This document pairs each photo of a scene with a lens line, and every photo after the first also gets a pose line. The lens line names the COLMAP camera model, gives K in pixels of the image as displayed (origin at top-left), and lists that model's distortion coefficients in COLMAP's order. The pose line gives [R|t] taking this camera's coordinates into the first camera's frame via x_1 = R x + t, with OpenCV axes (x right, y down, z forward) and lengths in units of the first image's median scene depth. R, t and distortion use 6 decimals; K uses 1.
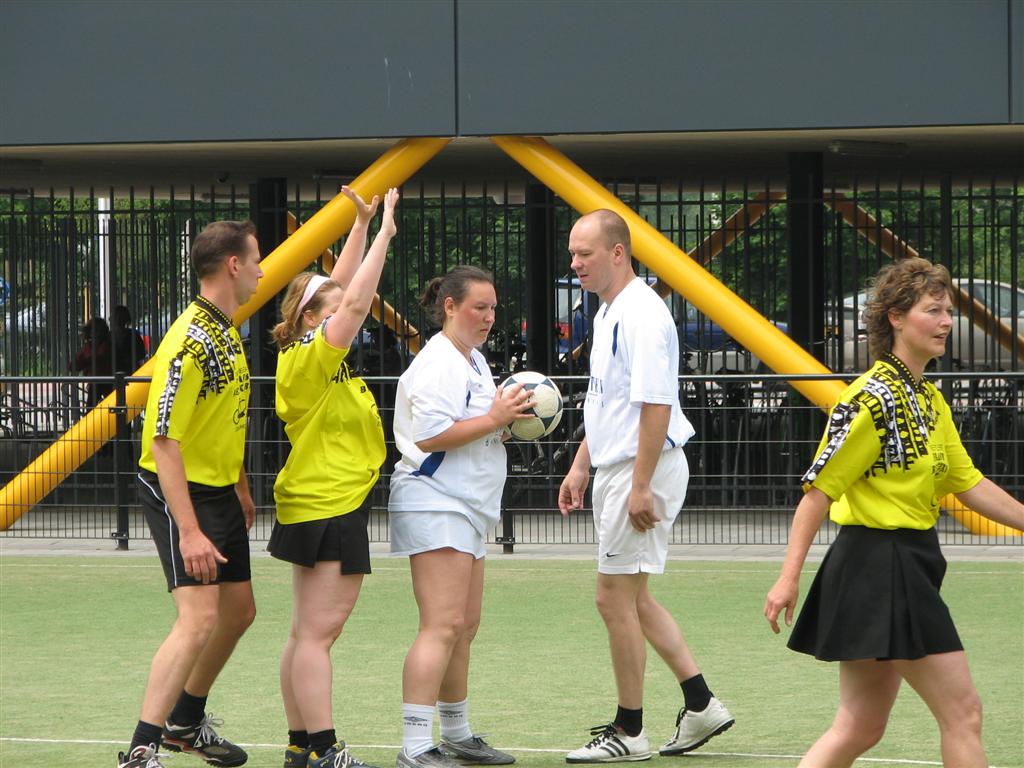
lens RADIAL K [[6075.4, 0, 509.7], [0, 6075.4, 383.8], [0, 0, 1]] dist [-0.032563, 0.000000]
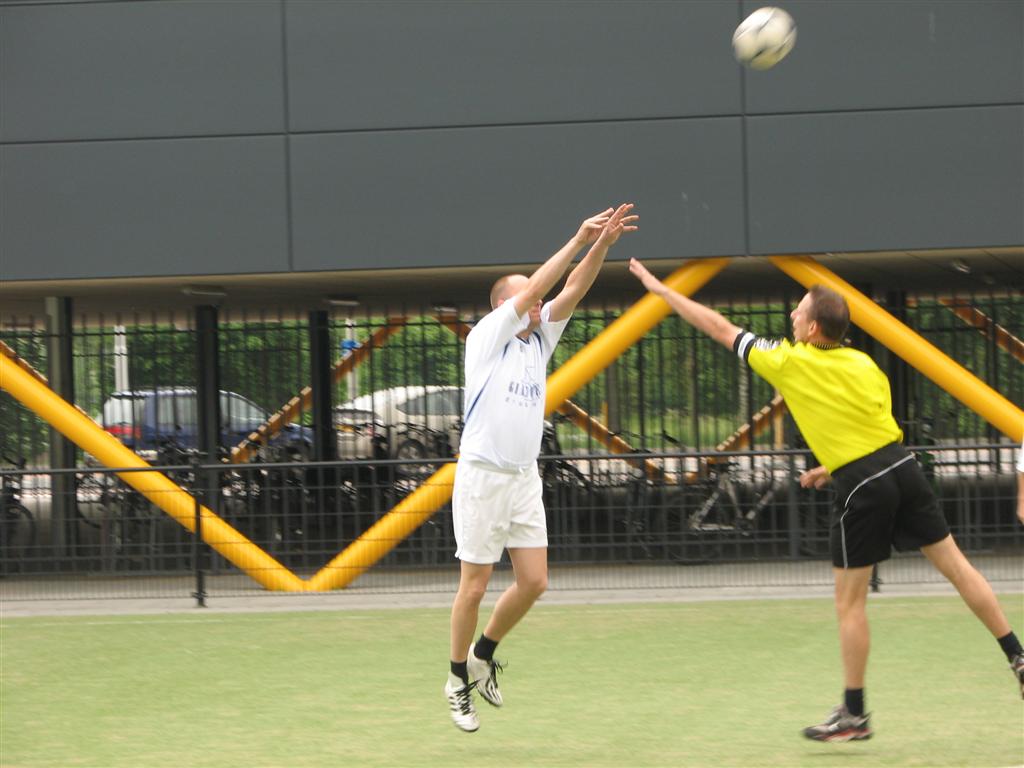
lens RADIAL K [[4581.3, 0, 511.5], [0, 4581.3, 381.3], [0, 0, 1]] dist [-0.029612, 0.000000]
pose [[0.972303, -0.017745, 0.233049, -0.170708], [0.022812, 0.999558, -0.019065, 0.000716], [-0.232607, 0.023853, 0.972278, 0.067324]]
